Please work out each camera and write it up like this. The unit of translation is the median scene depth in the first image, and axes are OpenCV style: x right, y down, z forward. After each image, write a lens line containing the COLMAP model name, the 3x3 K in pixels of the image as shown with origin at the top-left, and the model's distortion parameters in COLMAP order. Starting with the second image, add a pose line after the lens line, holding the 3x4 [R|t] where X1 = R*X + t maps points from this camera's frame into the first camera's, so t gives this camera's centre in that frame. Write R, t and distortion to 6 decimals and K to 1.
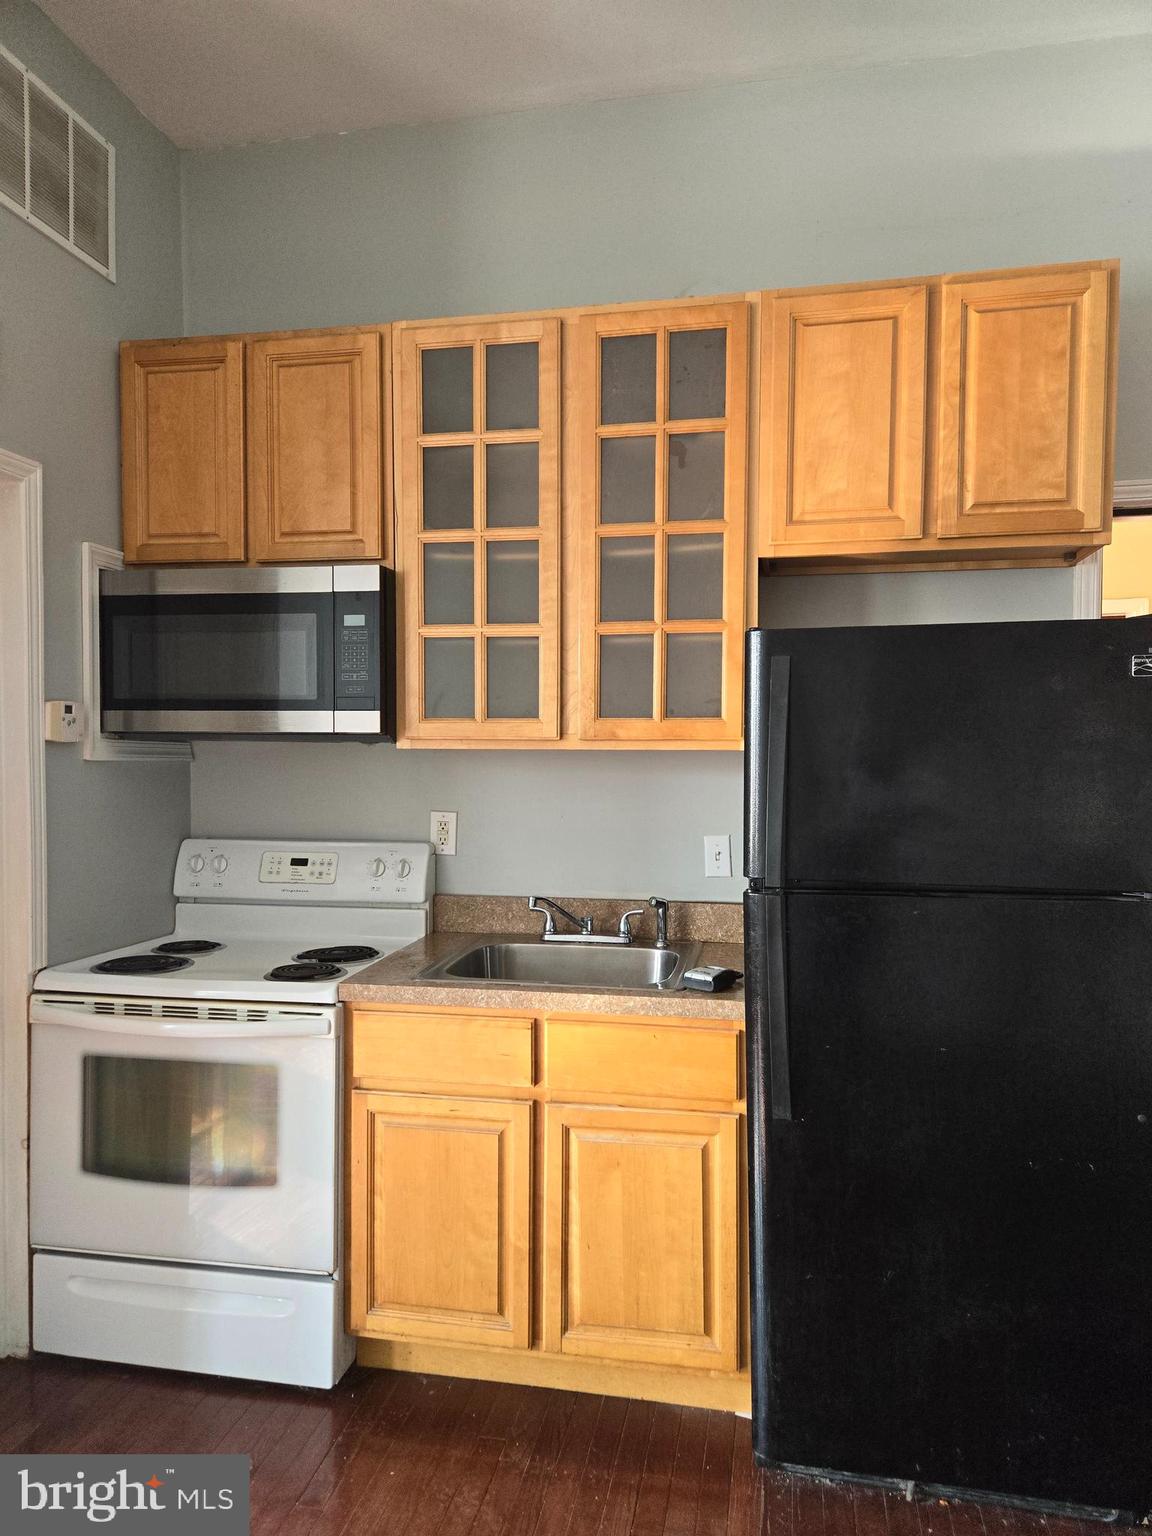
lens RADIAL K [[1038.2, 0, 587.1], [0, 1038.2, 770.2], [0, 0, 1]] dist [0.073255, -0.058107]
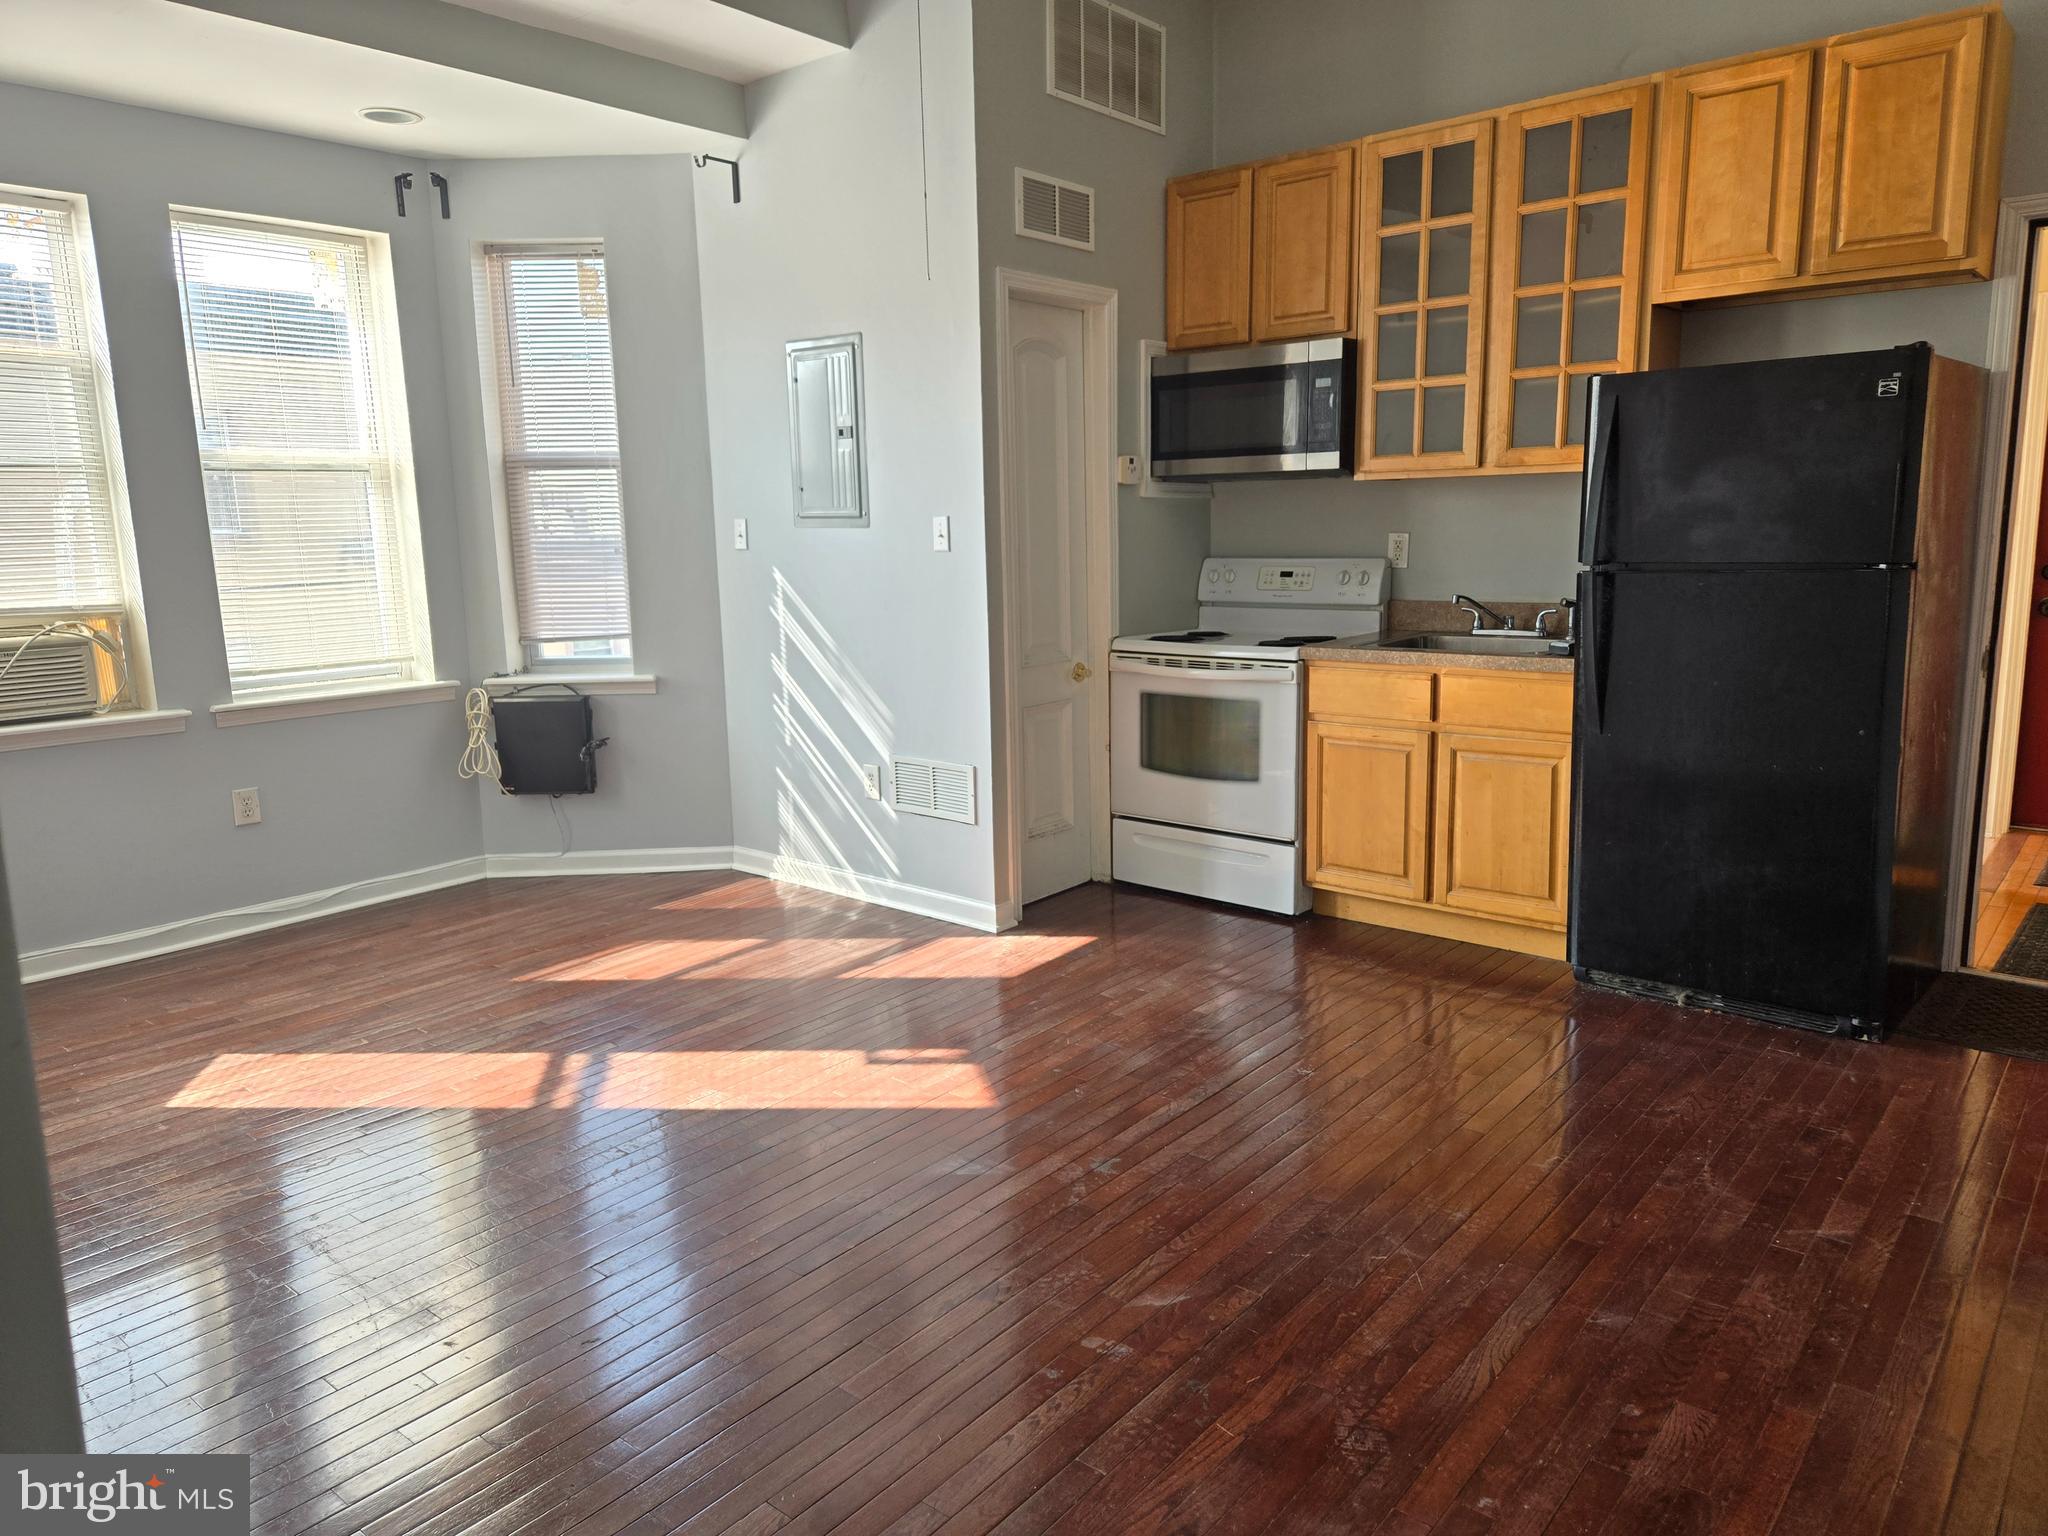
lens RADIAL K [[1384.2, 0, 1024.2], [0, 1384.2, 767.7], [0, 0, 1]] dist [0.073255, -0.058107]
pose [[0.870643, 0.067979, -0.487196, 0.358373], [0.011945, 0.987192, 0.159092, 0.055835], [0.491771, -0.144332, 0.858679, -0.817682]]
